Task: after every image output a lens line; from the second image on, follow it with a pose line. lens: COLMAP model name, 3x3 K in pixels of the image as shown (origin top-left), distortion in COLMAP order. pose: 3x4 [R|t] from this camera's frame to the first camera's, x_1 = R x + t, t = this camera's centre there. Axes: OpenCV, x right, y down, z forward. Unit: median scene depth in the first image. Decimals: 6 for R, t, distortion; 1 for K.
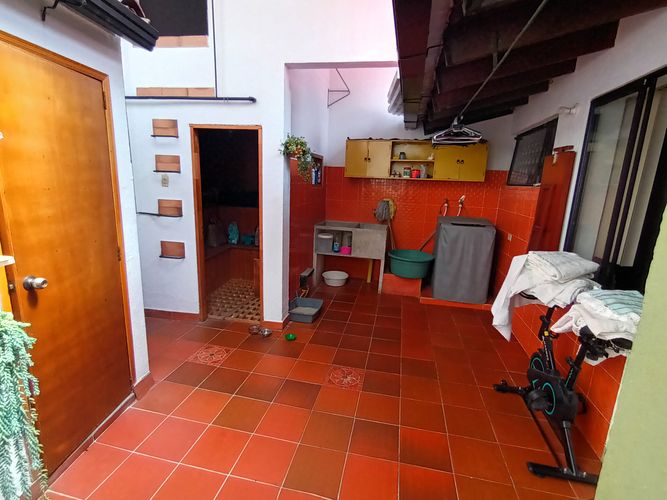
lens RADIAL K [[332.5, 0, 331.5], [0, 332.5, 252.2], [0, 0, 1]] dist [0.007076, -0.002648]
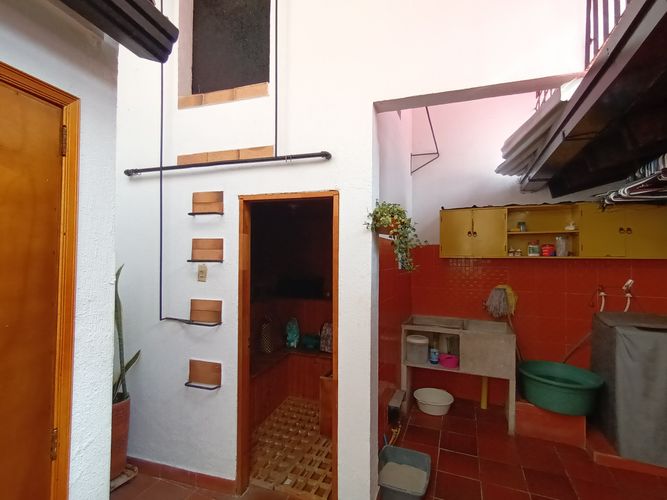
lens RADIAL K [[332.5, 0, 336.0], [0, 332.5, 250.5], [0, 0, 1]] dist [0.007076, -0.002648]
pose [[0.987262, -0.035651, -0.155058, -0.098333], [-0.001899, 0.971863, -0.235537, -0.088121], [0.159093, 0.232831, 0.959416, 0.325958]]
